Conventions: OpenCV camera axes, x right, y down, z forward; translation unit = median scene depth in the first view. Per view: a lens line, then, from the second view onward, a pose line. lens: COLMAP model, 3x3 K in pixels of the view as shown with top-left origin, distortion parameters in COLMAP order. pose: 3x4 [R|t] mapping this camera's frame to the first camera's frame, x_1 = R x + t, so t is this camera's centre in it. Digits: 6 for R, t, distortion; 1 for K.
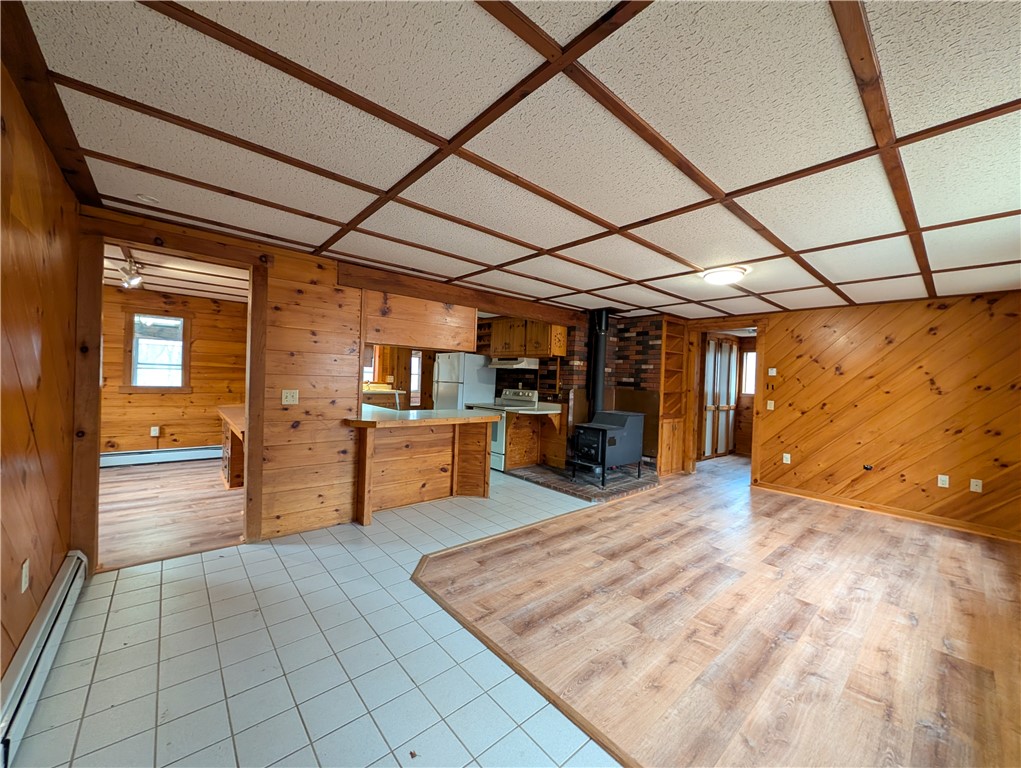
lens RADIAL K [[391.0, 0, 511.4], [0, 391.0, 384.2], [0, 0, 1]] dist [-0.001056, 0.000672]
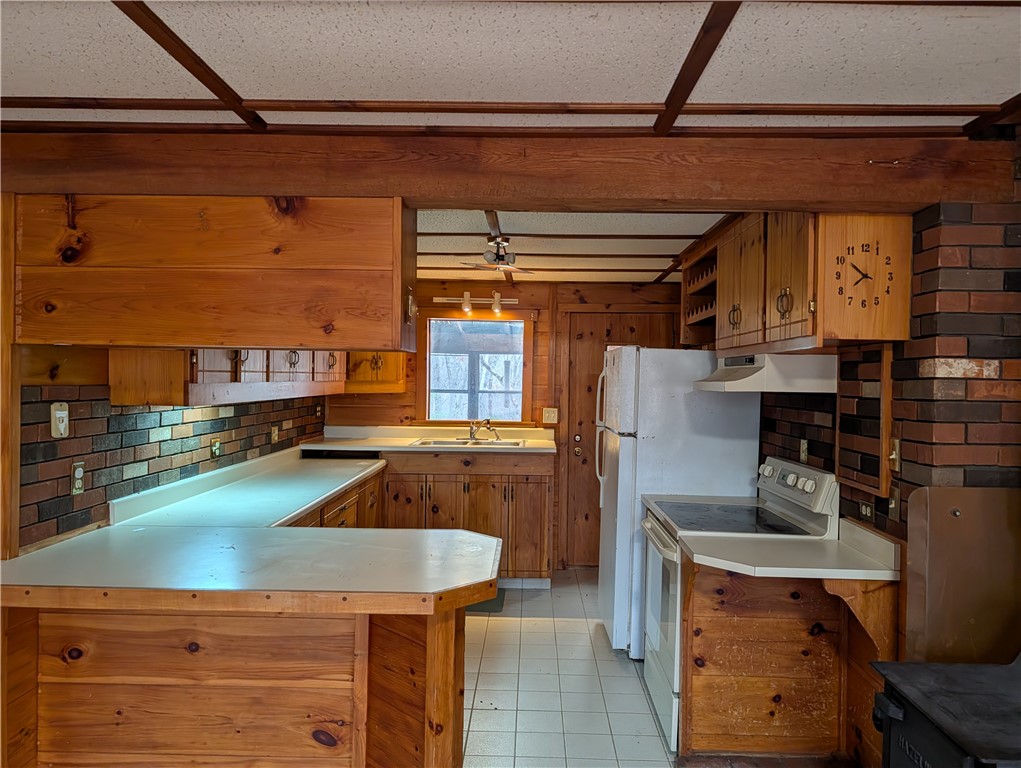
lens RADIAL K [[728.9, 0, 516.0], [0, 728.9, 387.2], [0, 0, 1]] dist [0.020635, -0.015190]
pose [[0.741634, -0.017629, -0.670574, 0.350342], [0.001808, 0.999703, -0.024283, -0.045494], [0.670803, 0.016797, 0.741446, 0.707530]]
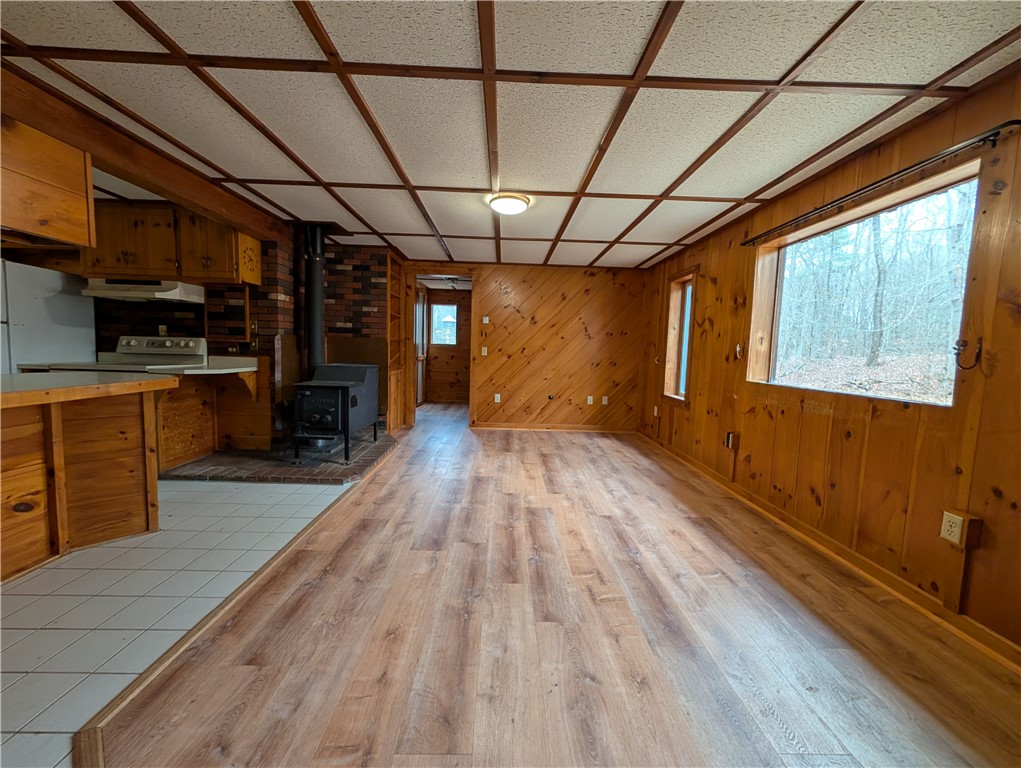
lens RADIAL K [[391.0, 0, 511.4], [0, 391.0, 383.6], [0, 0, 1]] dist [-0.001056, 0.000672]
pose [[0.640051, -0.084558, 0.763666, -0.153061], [0.002224, 0.994125, 0.108212, 0.032883], [-0.768329, -0.067563, 0.636479, 0.312629]]
